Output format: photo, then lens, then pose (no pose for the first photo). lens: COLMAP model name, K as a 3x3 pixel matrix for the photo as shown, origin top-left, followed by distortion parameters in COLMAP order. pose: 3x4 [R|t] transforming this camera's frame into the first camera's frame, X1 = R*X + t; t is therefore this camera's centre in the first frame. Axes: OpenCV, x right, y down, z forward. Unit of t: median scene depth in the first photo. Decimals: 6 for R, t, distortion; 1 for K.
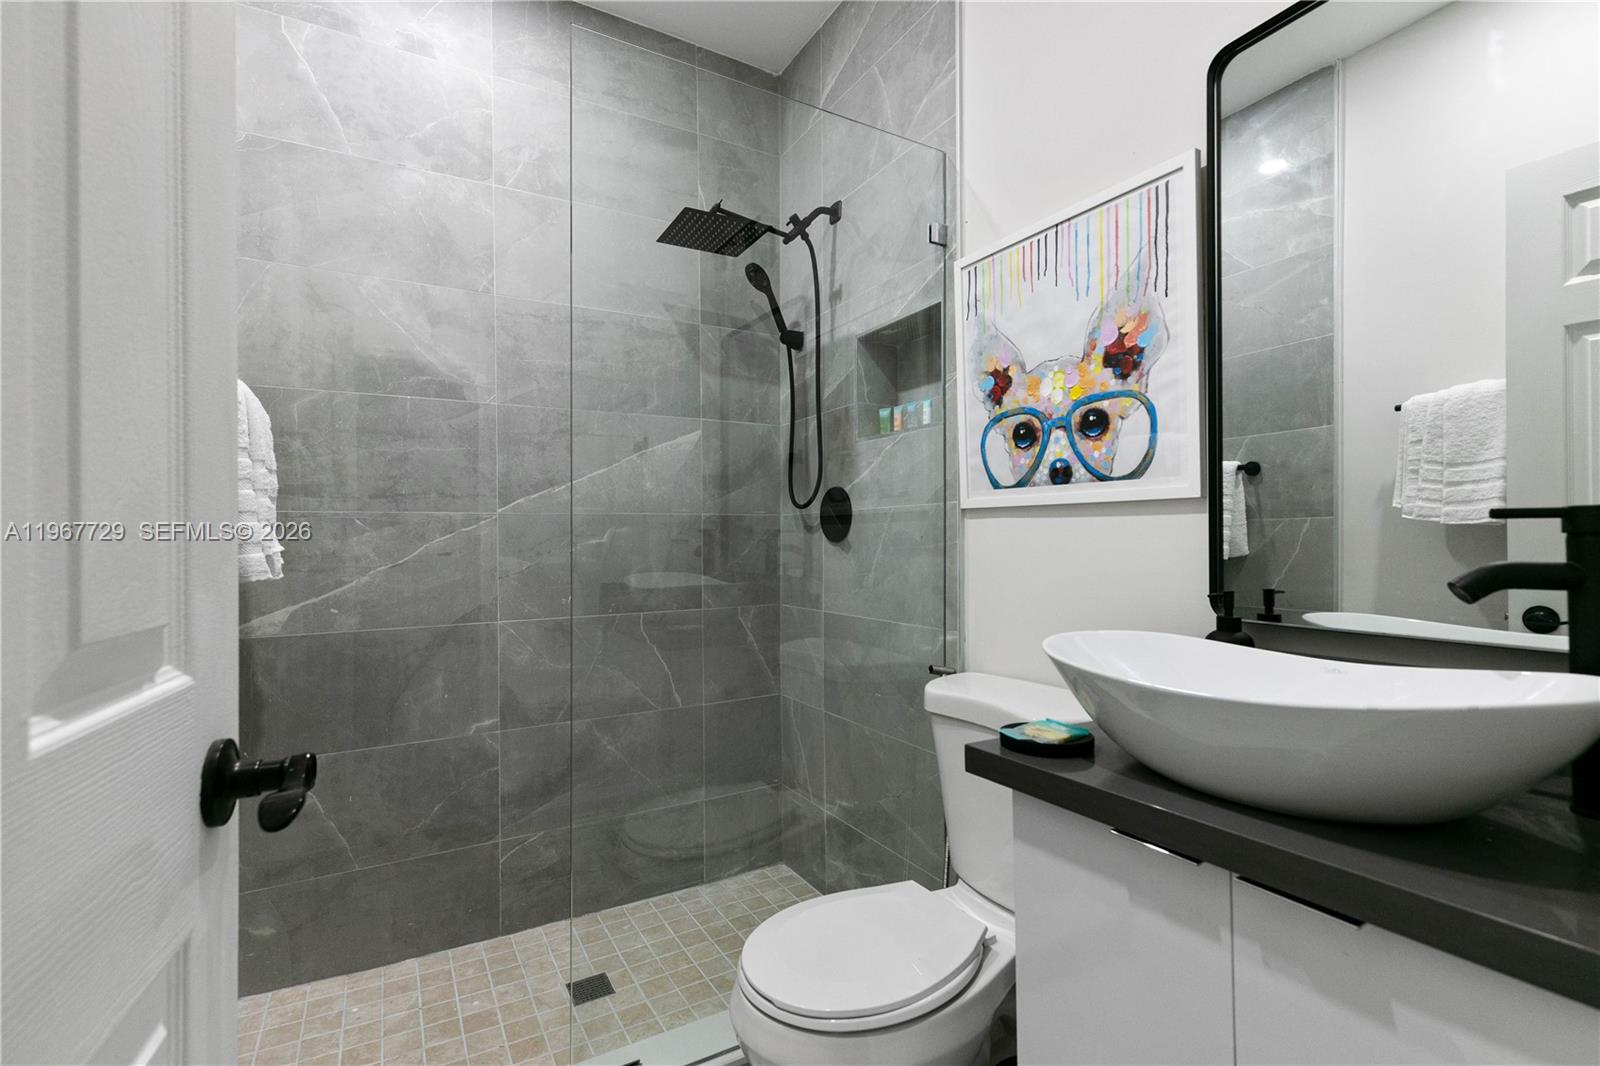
lens RADIAL K [[737.8, 0, 789.6], [0, 737.8, 533.6], [0, 0, 1]] dist [0.007323, -0.003493]
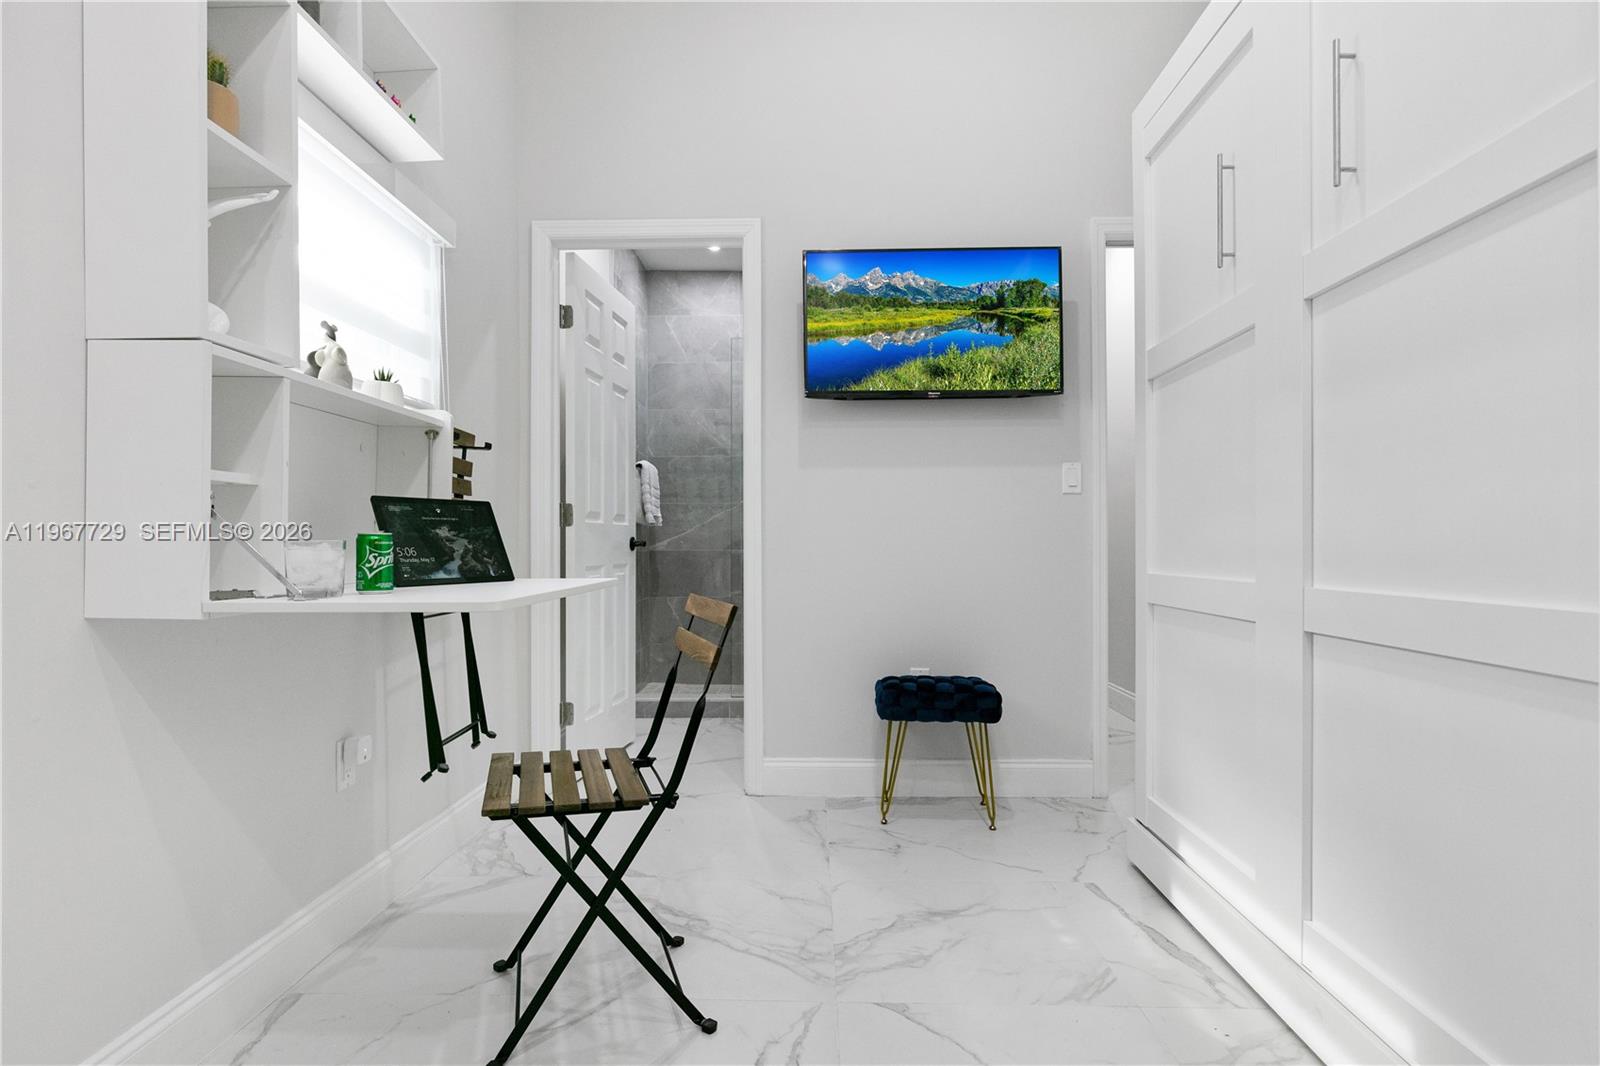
lens RADIAL K [[806.7, 0, 773.5], [0, 806.7, 544.1], [0, 0, 1]] dist [-0.003539, -0.001628]
pose [[0.856178, 0.006462, -0.516641, 1.084575], [-0.000797, 0.999937, 0.011188, 0.079152], [0.516680, -0.009167, 0.856129, -1.212465]]
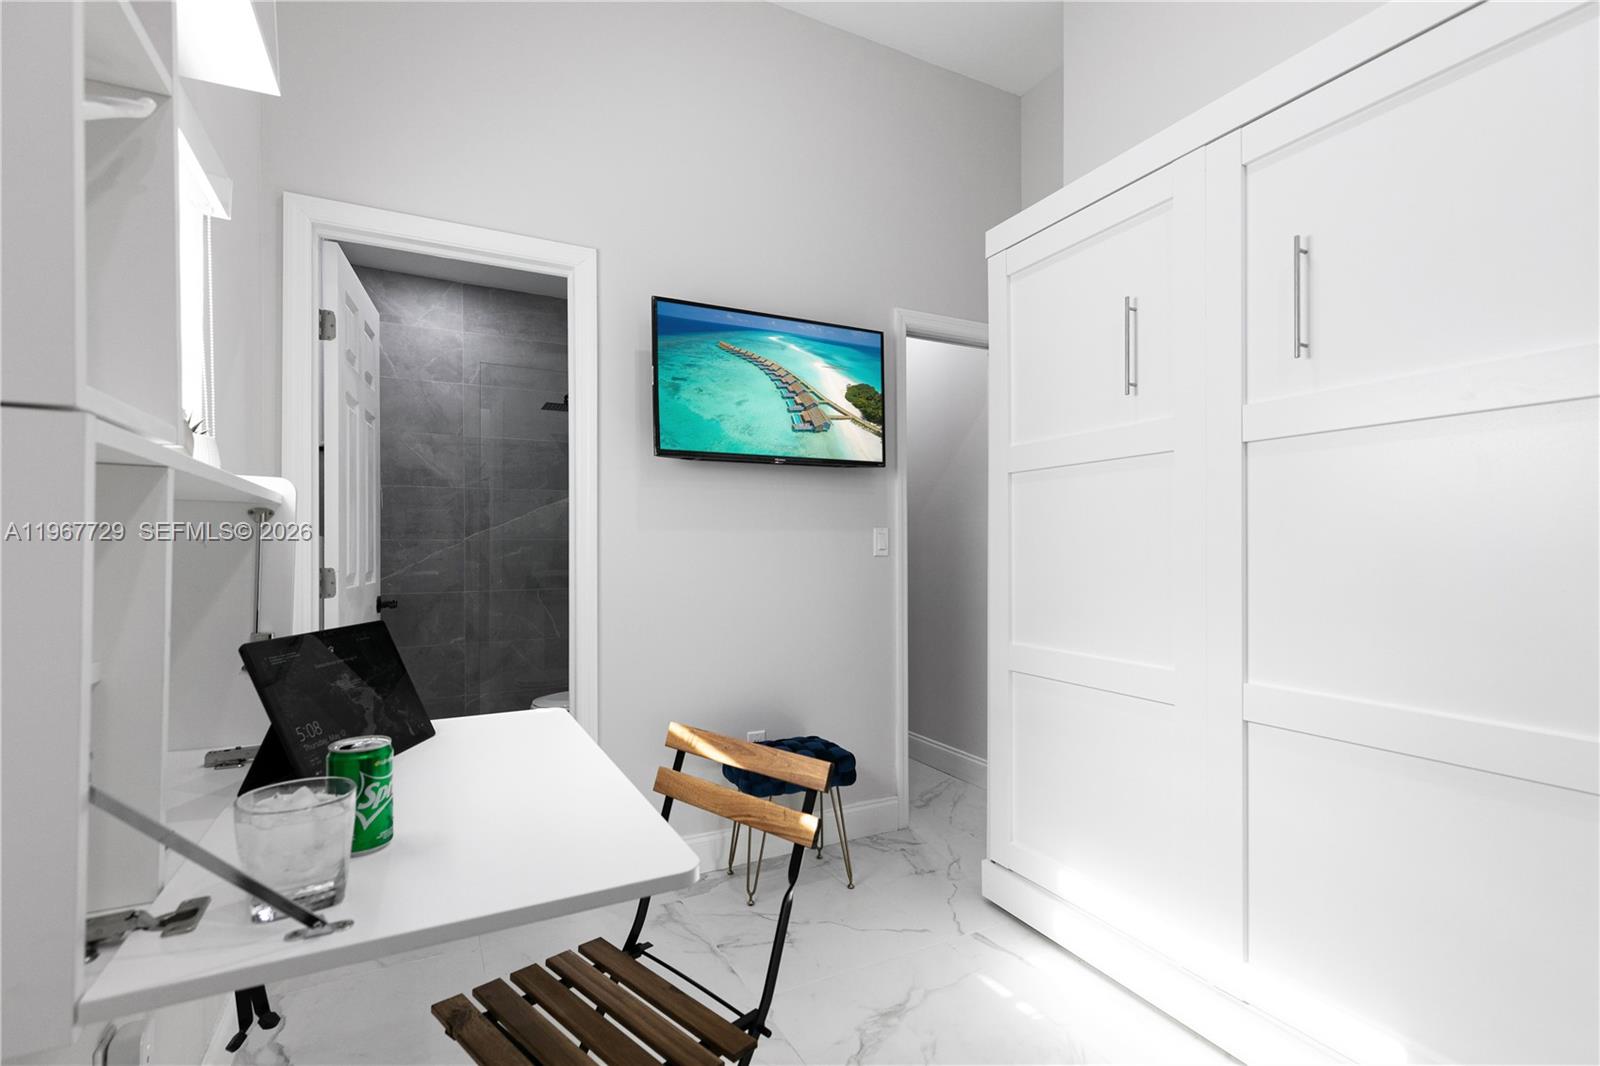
lens RADIAL K [[737.8, 0, 787.9], [0, 737.8, 546.4], [0, 0, 1]] dist [0.007323, -0.003493]
pose [[0.999441, 0.004089, -0.033196, 0.639473], [-0.003894, 0.999975, 0.005922, -0.027274], [0.033219, -0.005789, 0.999431, -1.154148]]
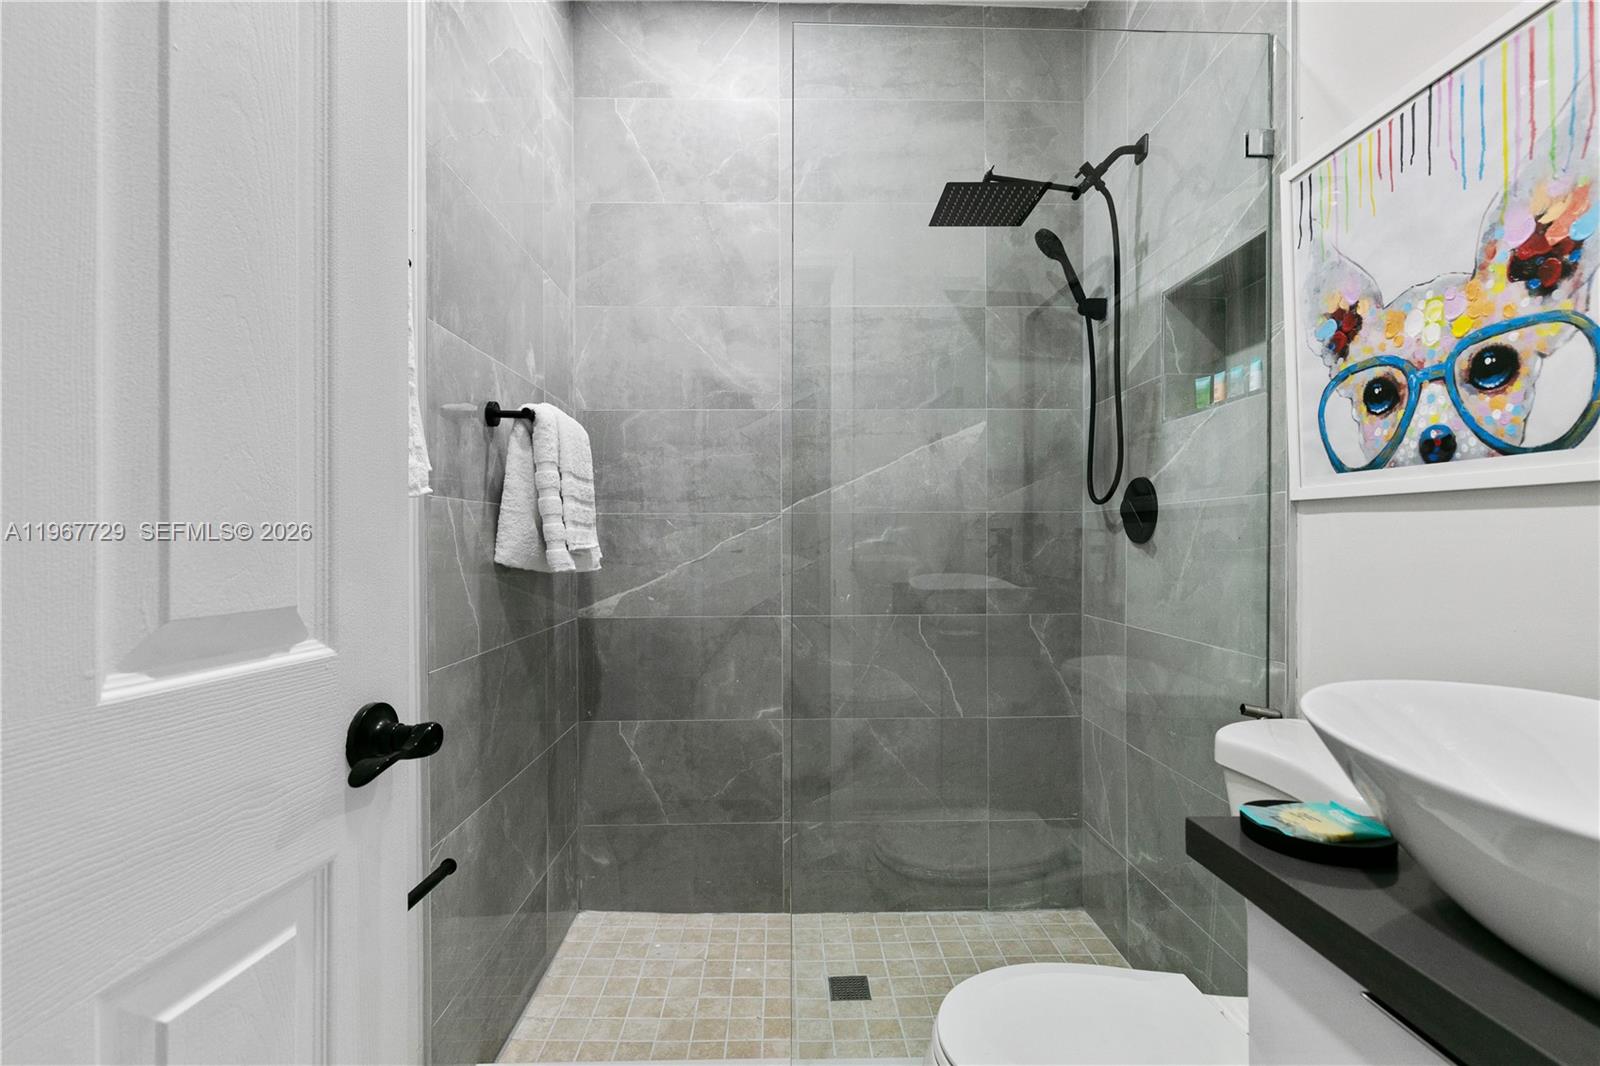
lens RADIAL K [[737.8, 0, 785.2], [0, 737.8, 535.7], [0, 0, 1]] dist [0.007323, -0.003493]
pose [[0.878611, 0.003934, -0.477523, 0.122250], [-0.001687, 0.999985, 0.005135, -0.000908], [0.477536, -0.003706, 0.878604, 0.078502]]
